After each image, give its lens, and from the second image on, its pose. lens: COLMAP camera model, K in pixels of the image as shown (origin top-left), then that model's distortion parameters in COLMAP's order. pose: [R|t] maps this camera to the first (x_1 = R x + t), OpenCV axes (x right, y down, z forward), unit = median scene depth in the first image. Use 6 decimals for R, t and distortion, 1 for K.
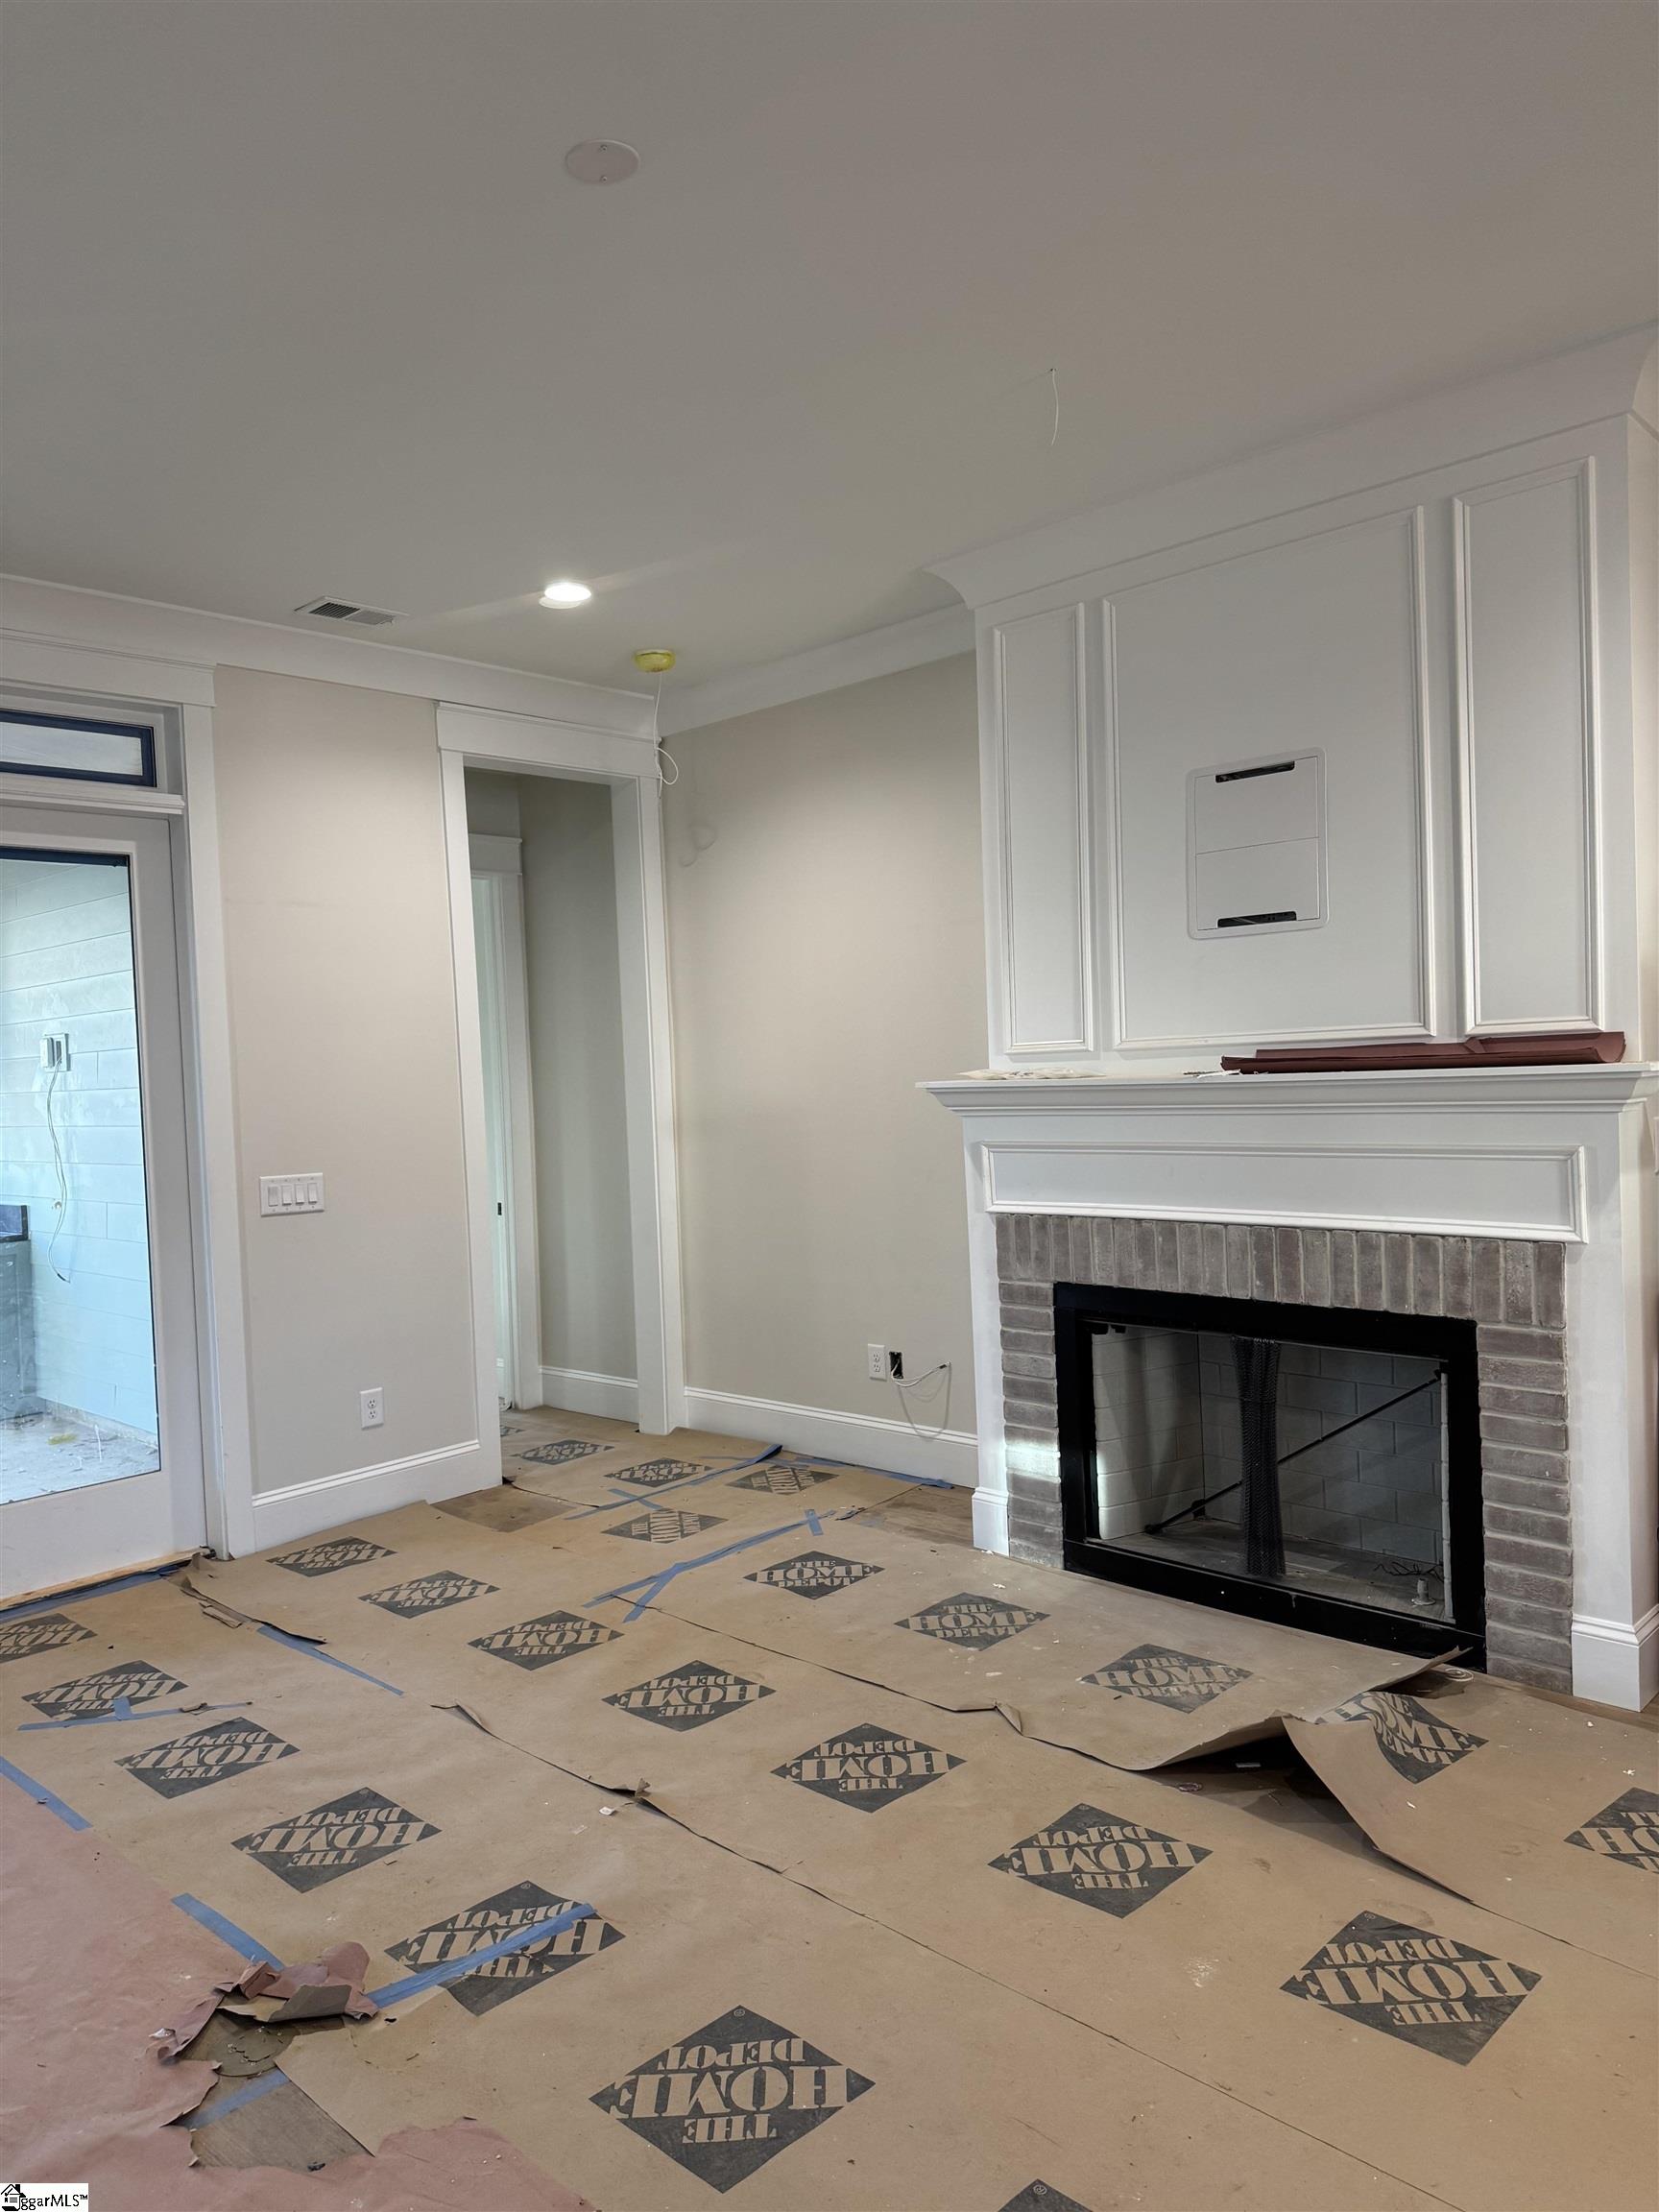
lens RADIAL K [[1559.0, 0, 827.0], [0, 1559.0, 1104.2], [0, 0, 1]] dist [0.026304, -0.000392]
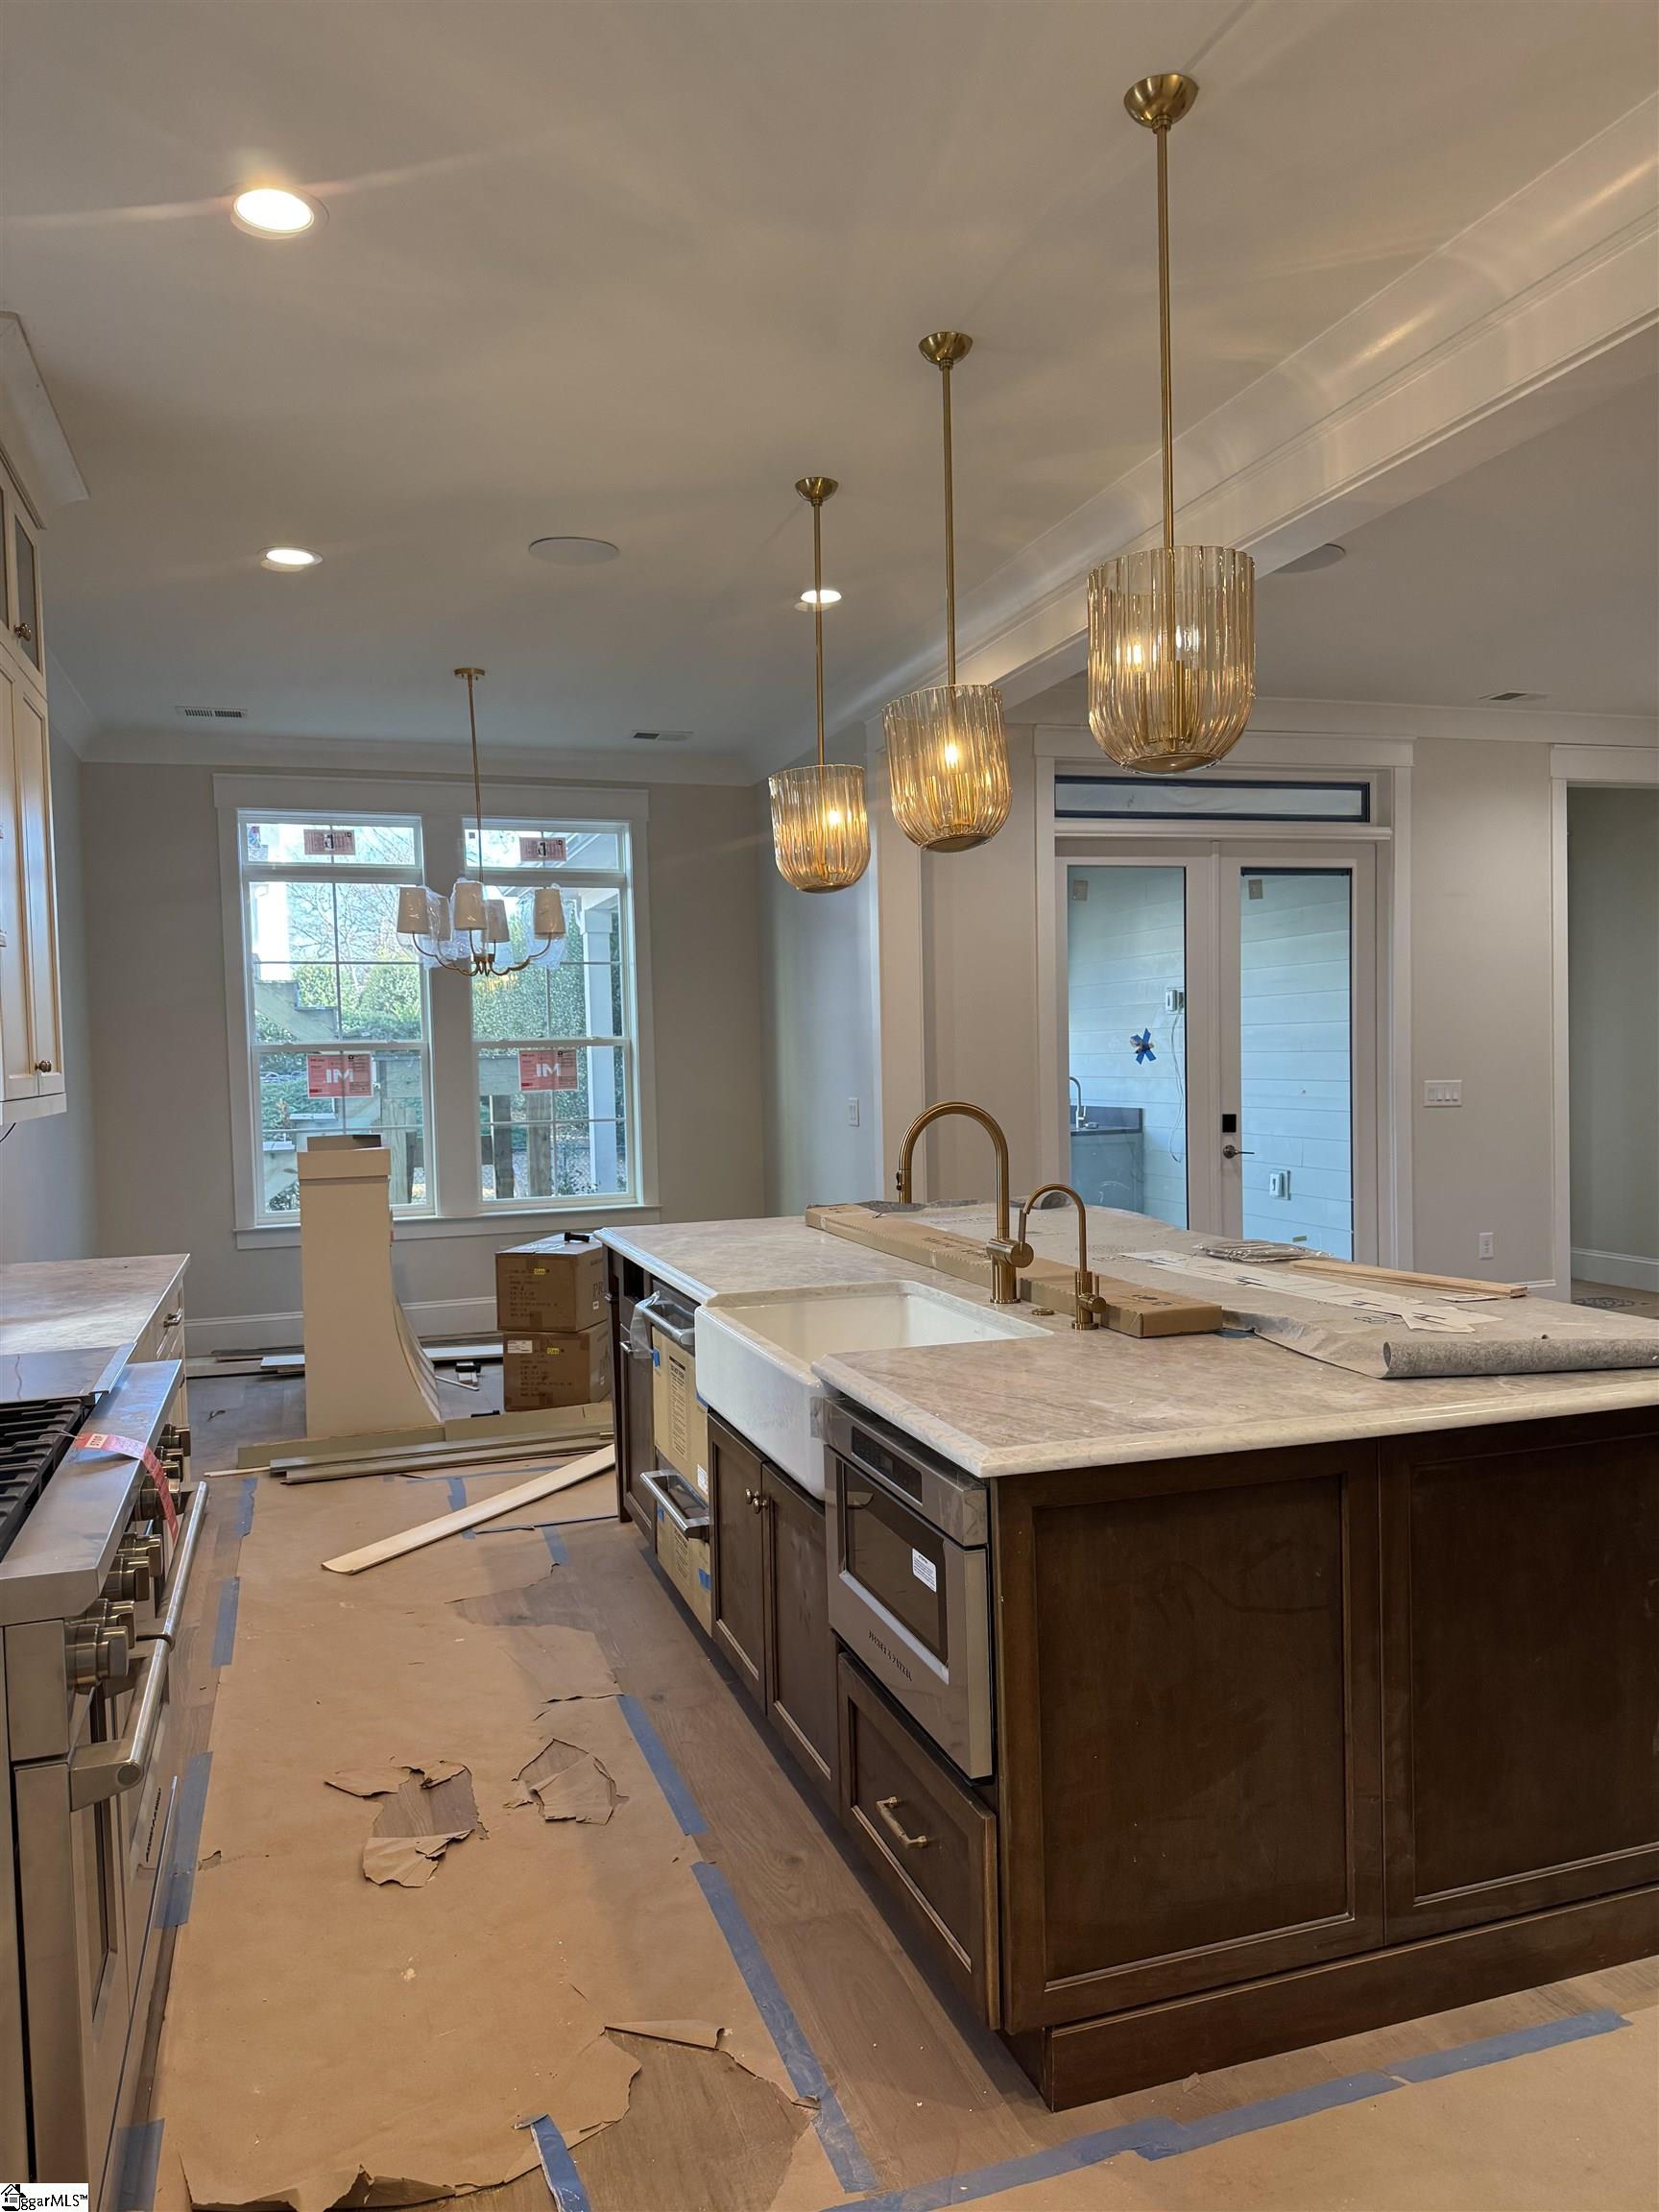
lens RADIAL K [[1559.0, 0, 823.1], [0, 1559.0, 1114.7], [0, 0, 1]] dist [0.026304, -0.000392]
pose [[0.876885, 0.044166, -0.478666, -0.151965], [-0.027438, 0.998745, 0.041888, 0.032446], [0.479916, -0.023597, 0.876997, -0.596495]]
